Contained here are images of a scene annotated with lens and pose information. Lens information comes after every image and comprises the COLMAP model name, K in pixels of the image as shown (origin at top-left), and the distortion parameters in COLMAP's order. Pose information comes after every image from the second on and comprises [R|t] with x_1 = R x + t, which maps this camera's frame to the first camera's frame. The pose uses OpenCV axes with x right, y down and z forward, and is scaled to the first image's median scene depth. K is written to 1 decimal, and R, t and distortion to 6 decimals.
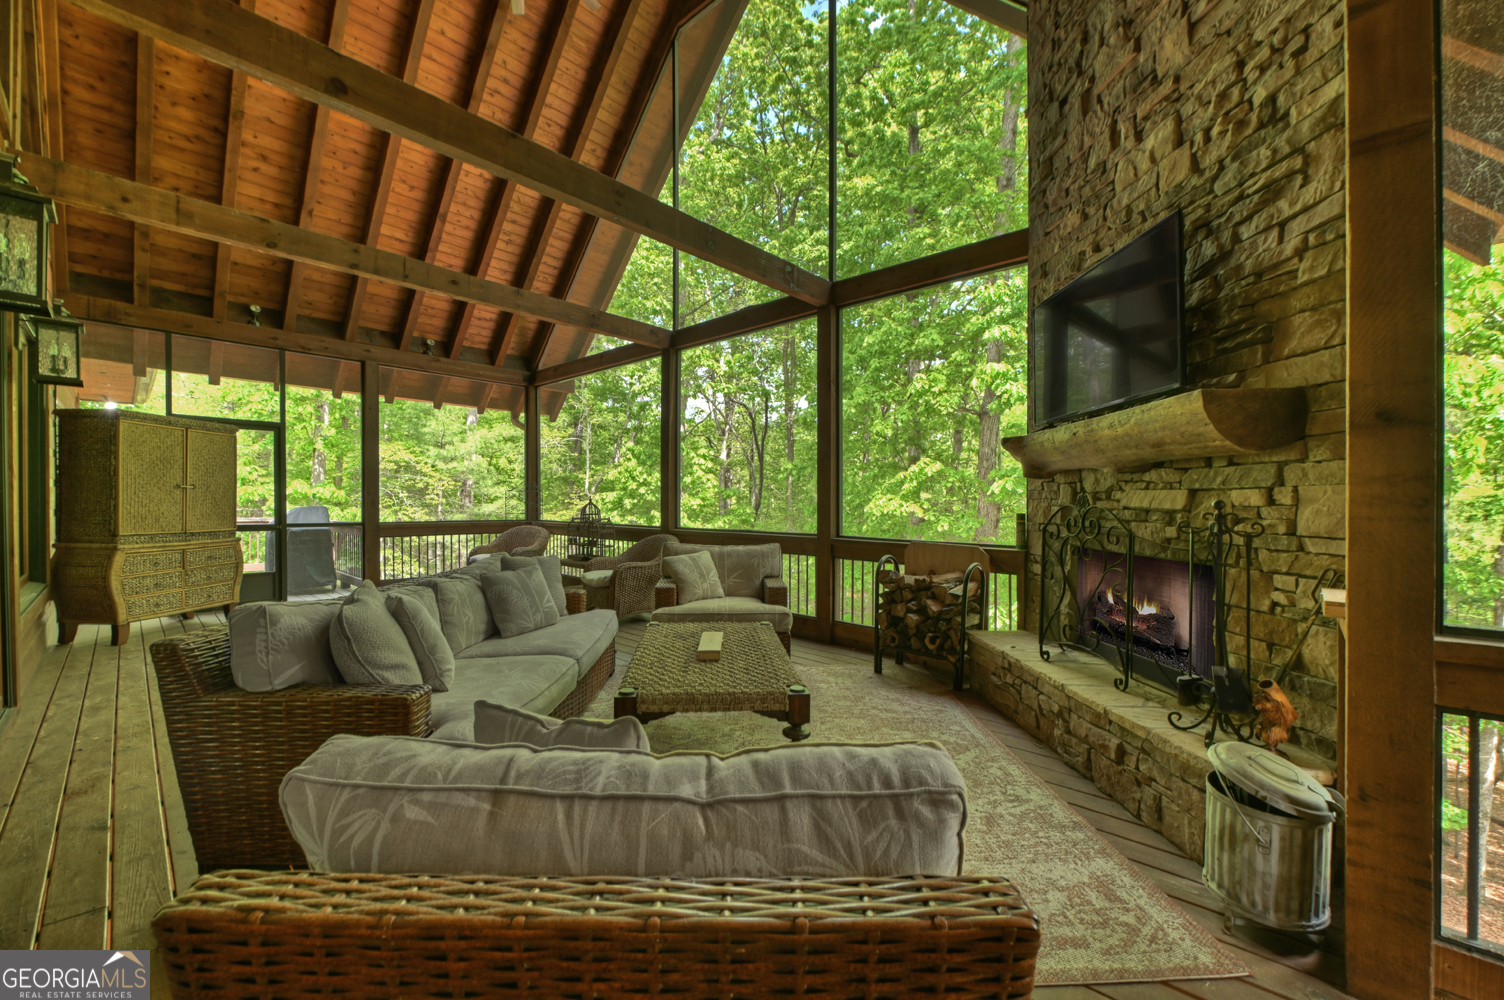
lens RADIAL K [[604.4, 0, 757.6], [0, 604.4, 508.5], [0, 0, 1]] dist [-0.011940, -0.003890]
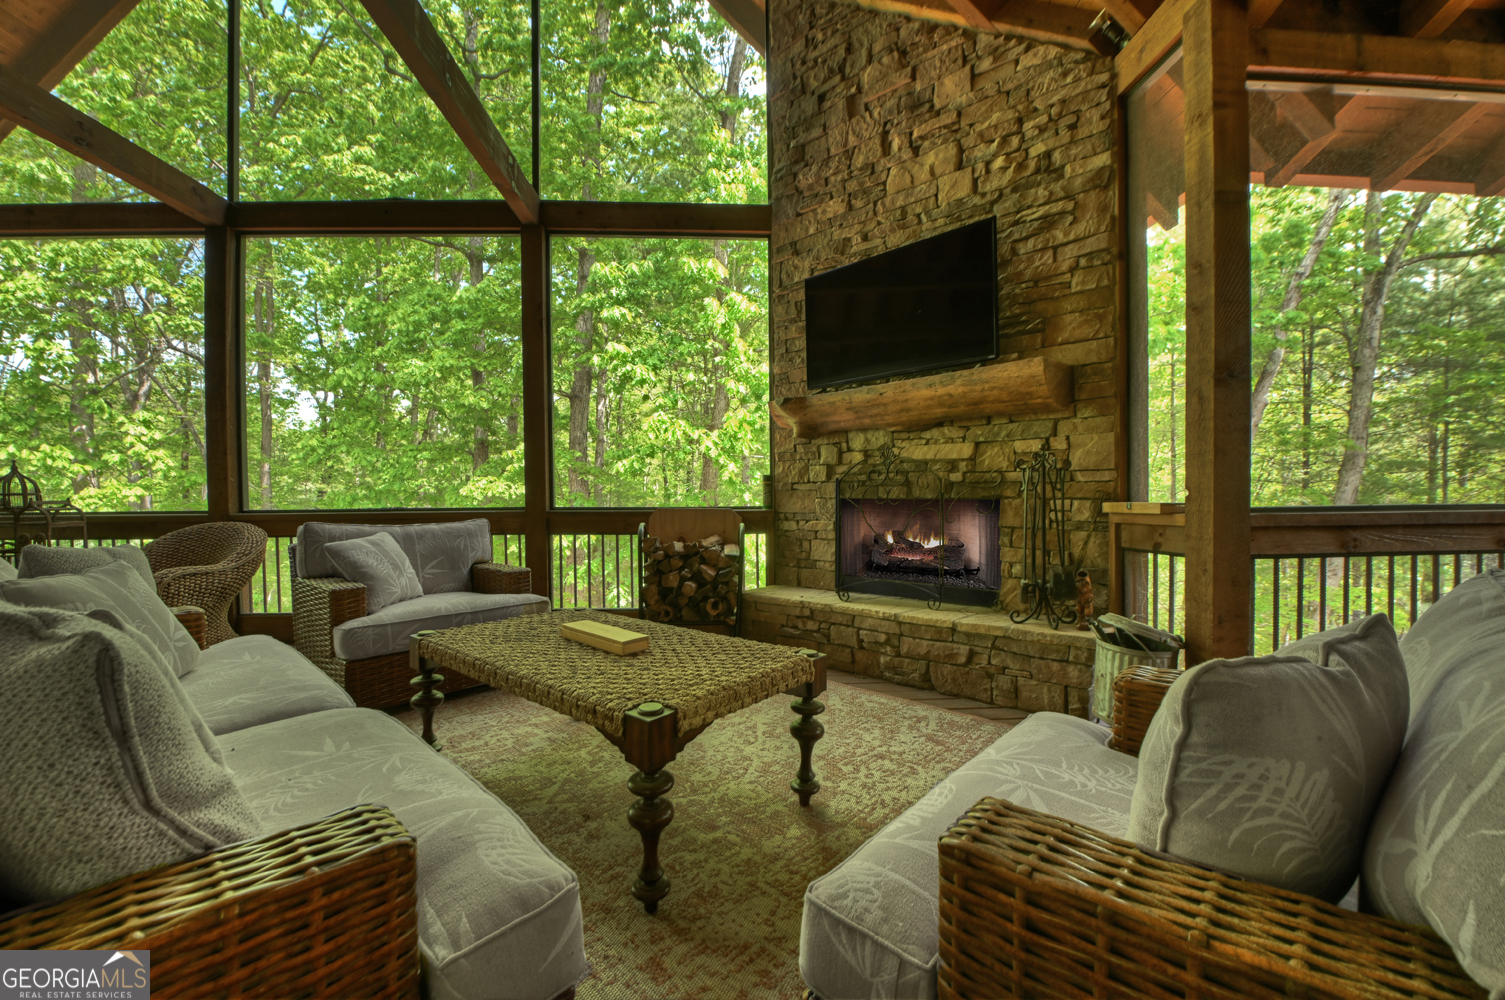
lens RADIAL K [[604.8, 0, 758.1], [0, 604.8, 508.5], [0, 0, 1]] dist [-0.011940, -0.003890]
pose [[0.704318, -0.024879, 0.709449, -0.485405], [0.021207, 0.999677, 0.014003, 0.076003], [-0.709568, 0.005183, 0.704618, 0.396495]]
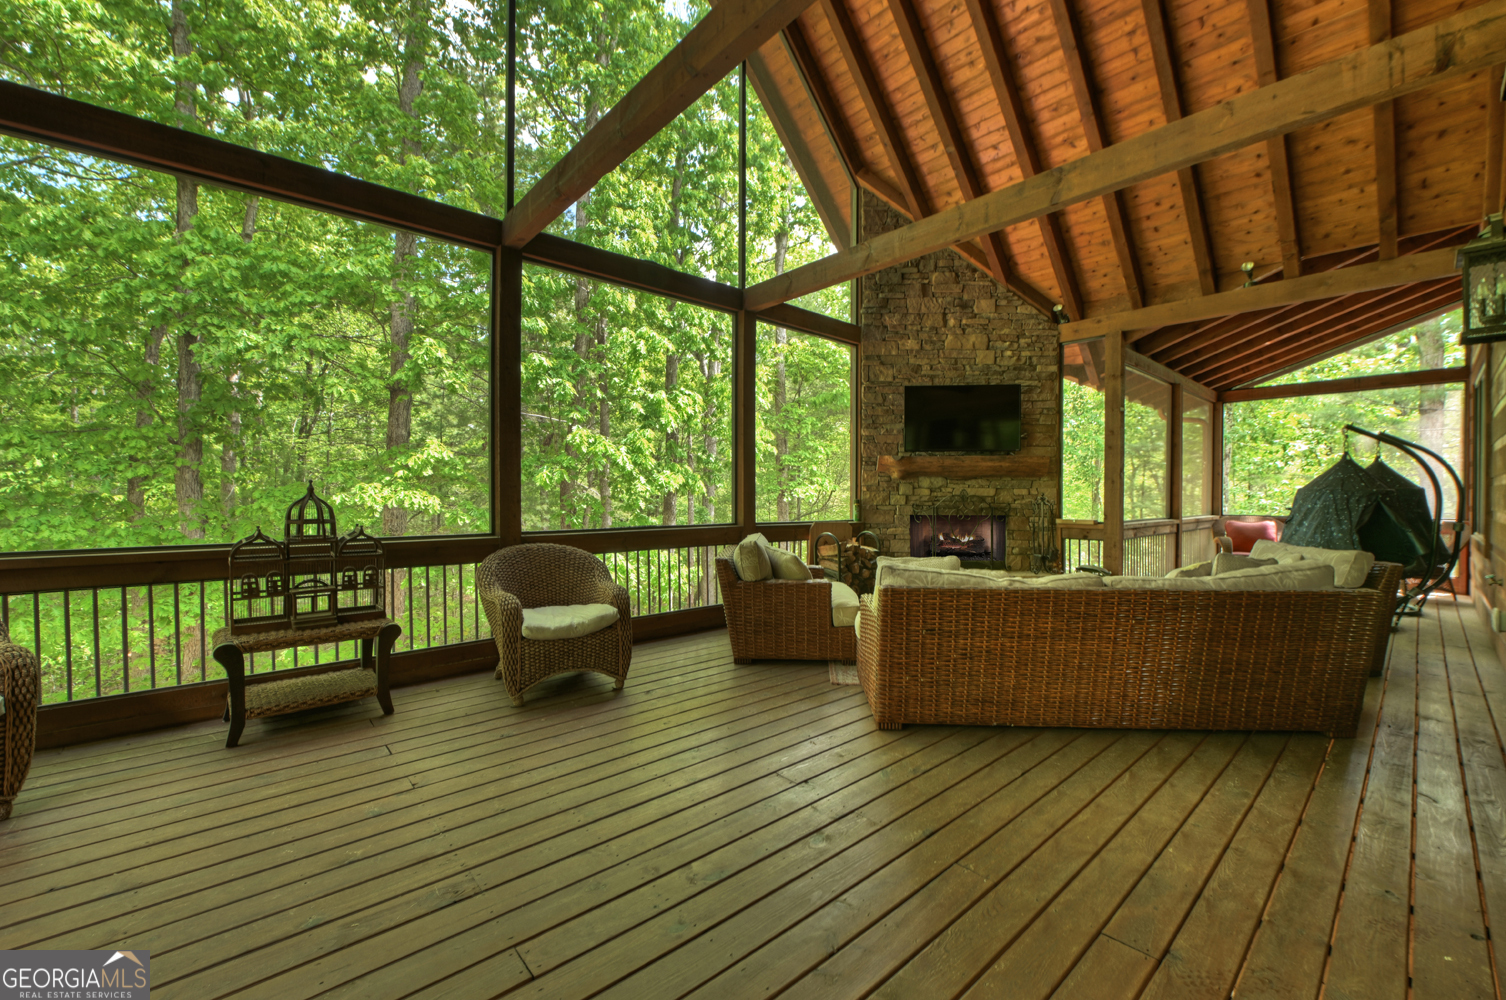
lens RADIAL K [[605.2, 0, 758.6], [0, 605.2, 508.5], [0, 0, 1]] dist [-0.011940, -0.003890]
pose [[0.096517, -0.032992, 0.994784, -1.824515], [0.009292, 0.999437, 0.032245, -0.034102], [-0.995288, 0.006132, 0.096770, 1.639864]]
